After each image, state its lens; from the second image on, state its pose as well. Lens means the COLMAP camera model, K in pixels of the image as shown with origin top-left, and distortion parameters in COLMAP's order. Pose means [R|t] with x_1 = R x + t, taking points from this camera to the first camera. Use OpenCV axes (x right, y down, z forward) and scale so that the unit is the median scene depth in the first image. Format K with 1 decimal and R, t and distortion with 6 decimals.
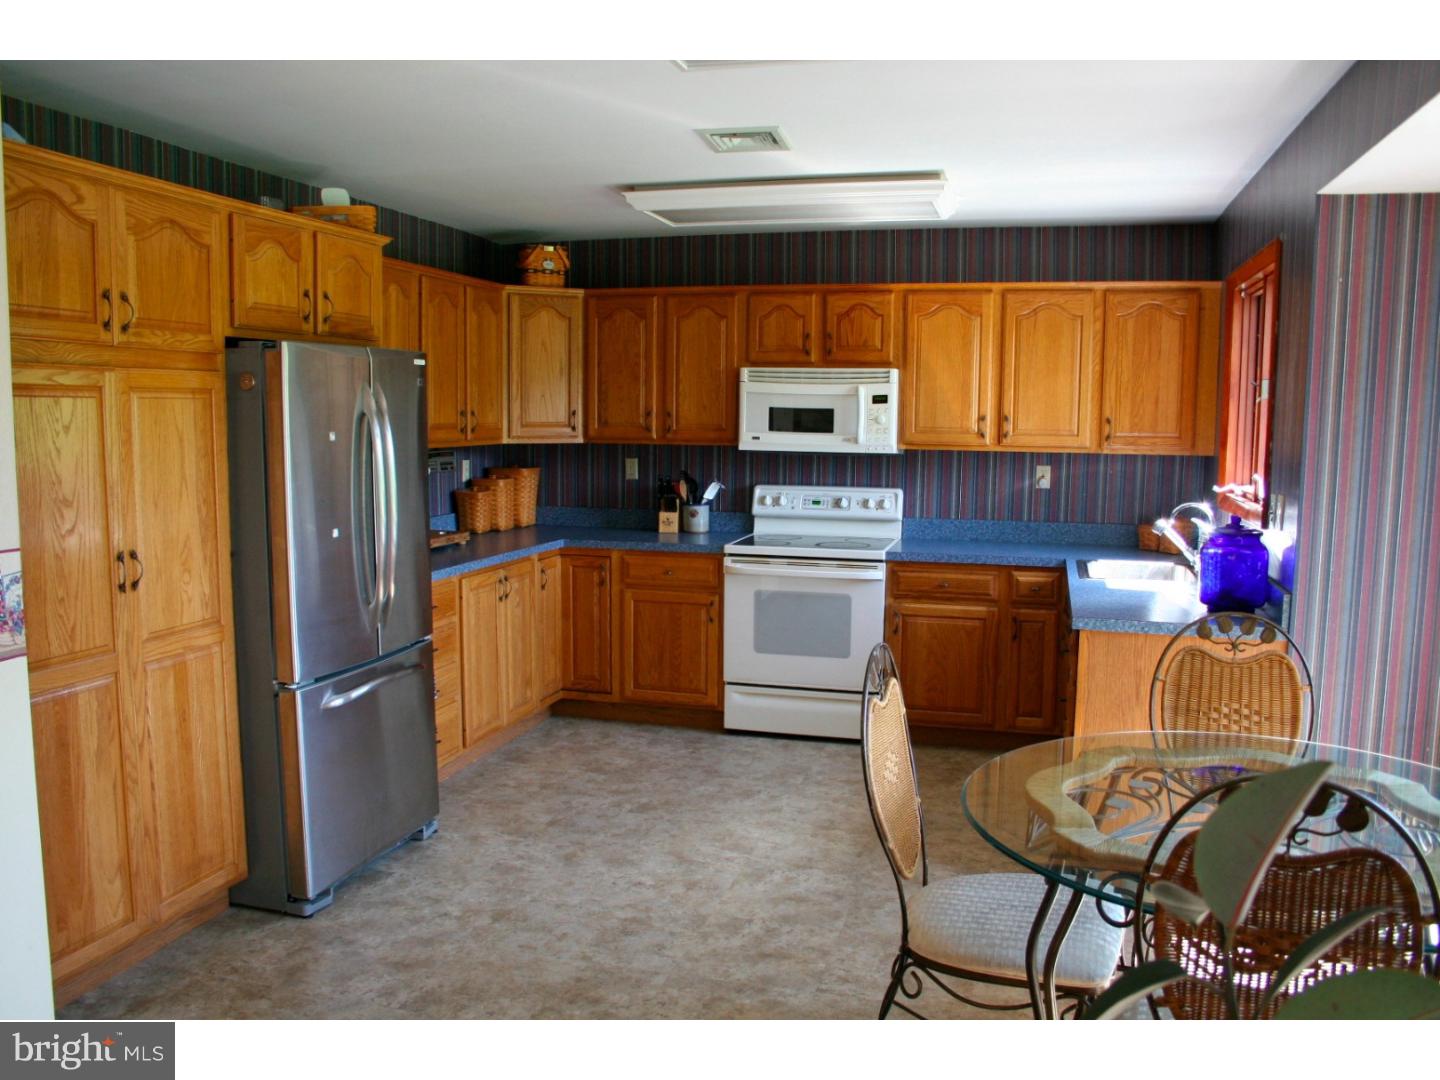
lens RADIAL K [[1206.4, 0, 720.0], [0, 1206.4, 540.0], [0, 0, 1]] dist [-0.154403, 0.152631]
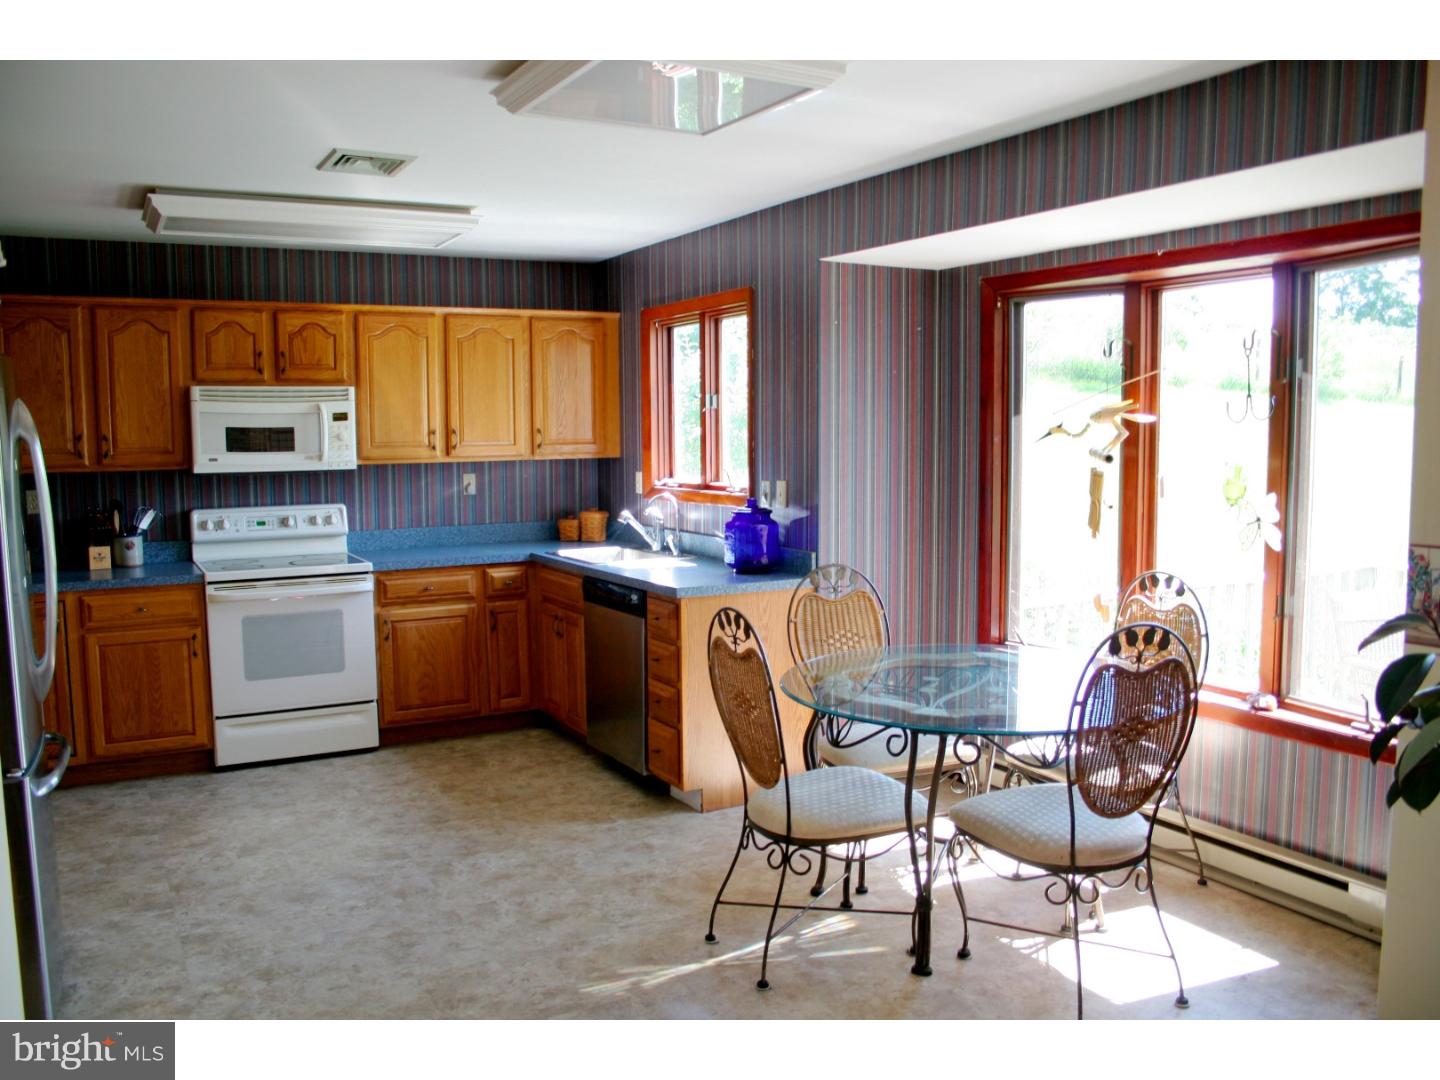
lens RADIAL K [[1206.4, 0, 720.0], [0, 1206.4, 540.0], [0, 0, 1]] dist [-0.154403, 0.152631]
pose [[0.704790, -0.081514, 0.704717, -0.360724], [0.091651, 0.995514, 0.023490, -0.006451], [-0.703470, 0.048033, 0.709100, 0.057578]]
